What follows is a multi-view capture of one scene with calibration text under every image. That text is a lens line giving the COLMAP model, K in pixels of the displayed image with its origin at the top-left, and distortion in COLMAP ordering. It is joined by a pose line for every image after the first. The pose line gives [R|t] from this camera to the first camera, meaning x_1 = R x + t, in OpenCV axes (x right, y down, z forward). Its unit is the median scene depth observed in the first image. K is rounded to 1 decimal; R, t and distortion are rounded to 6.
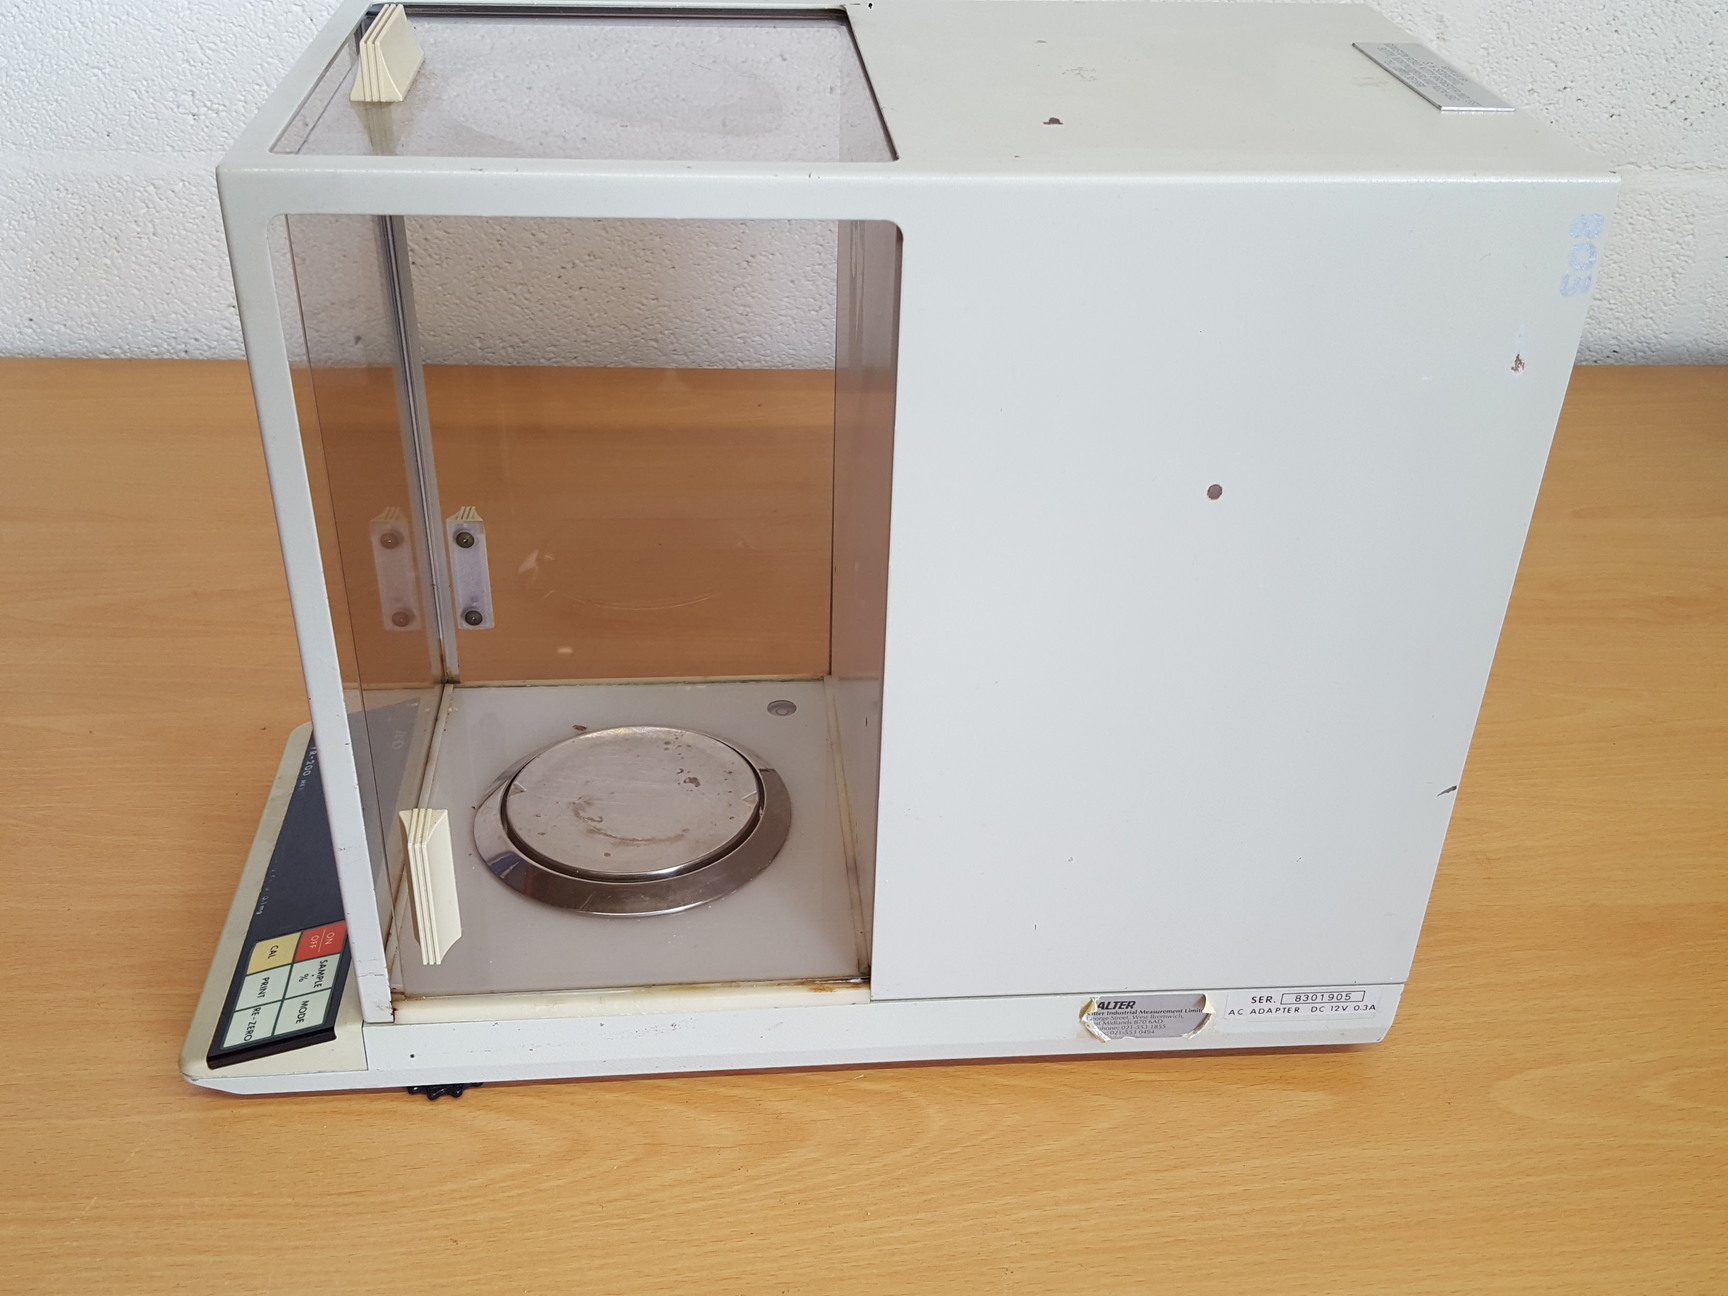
lens RADIAL K [[1706.5, 0, 863.9], [0, 1706.5, 659.8], [0, 0, 1]] dist [0.010272, 0.000000]
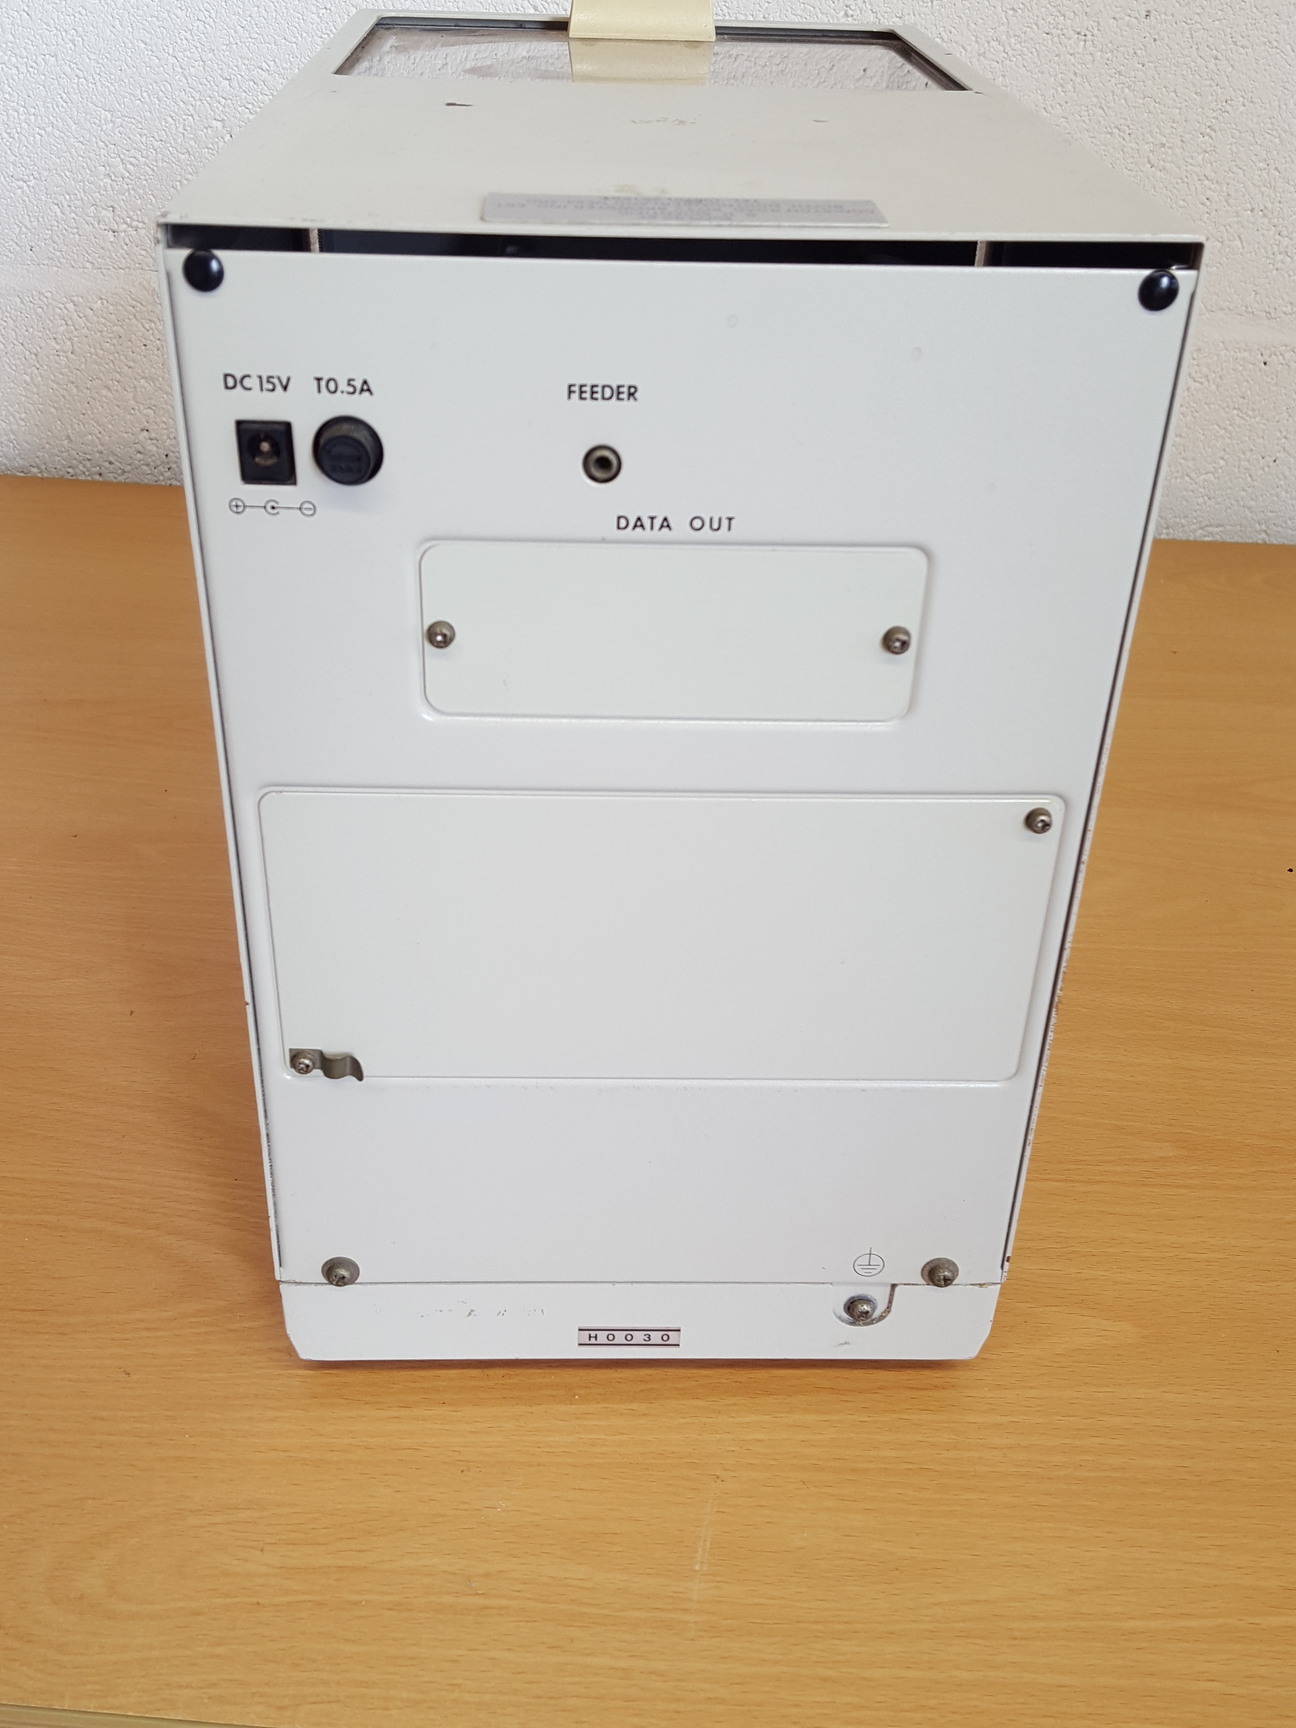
lens RADIAL K [[1706.5, 0, 650.5], [0, 1706.5, 866.4], [0, 0, 1]] dist [0.010272, 0.000000]
pose [[0.987952, 0.074162, -0.135832, 0.125389], [-0.074544, 0.997215, 0.002274, 0.037156], [0.135622, 0.007879, 0.990729, 0.102628]]
